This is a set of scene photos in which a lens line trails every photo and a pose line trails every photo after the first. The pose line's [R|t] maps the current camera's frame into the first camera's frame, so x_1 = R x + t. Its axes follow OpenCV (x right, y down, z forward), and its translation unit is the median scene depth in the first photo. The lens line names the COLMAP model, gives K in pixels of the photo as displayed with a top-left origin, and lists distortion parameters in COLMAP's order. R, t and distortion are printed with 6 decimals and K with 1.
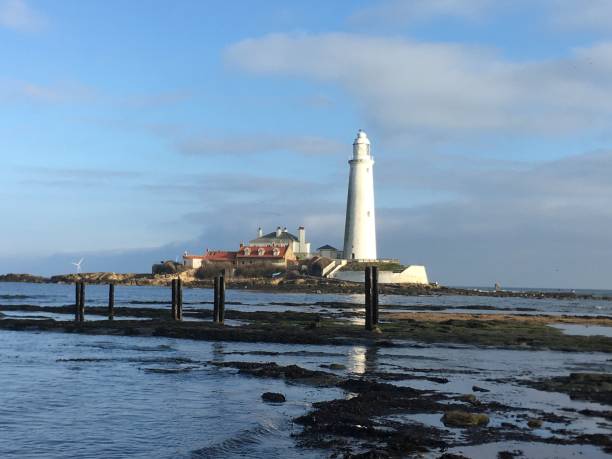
lens RADIAL K [[1217.0, 0, 306.0], [0, 1217.0, 229.5], [0, 0, 1]] dist [0.161107, -0.055020]
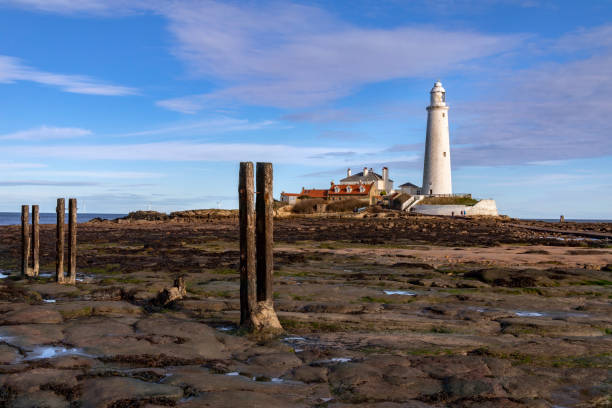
lens RADIAL K [[922.9, 0, 306.0], [0, 922.9, 204.0], [0, 0, 1]] dist [0.003594, -0.025041]
pose [[0.993228, -0.012673, -0.115489, 0.022245], [0.015993, 0.999484, 0.027867, 0.007340], [0.115077, -0.029525, 0.992918, 0.140638]]
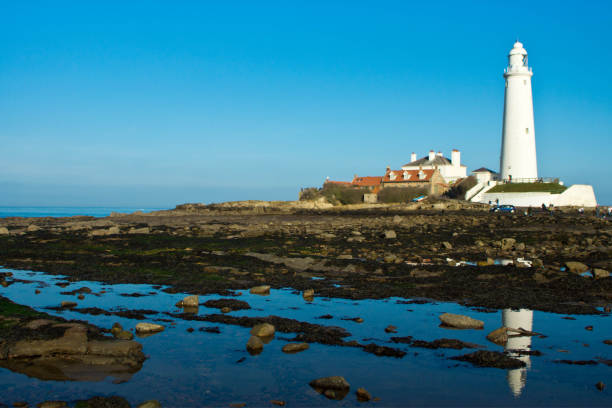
lens RADIAL K [[644.6, 0, 306.0], [0, 644.6, 204.0], [0, 0, 1]] dist [-0.019680, -0.320113]
pose [[0.943100, -0.014704, -0.332185, 0.054060], [0.025386, 0.999290, 0.027837, 0.024341], [0.331540, -0.034686, 0.942803, 0.504593]]
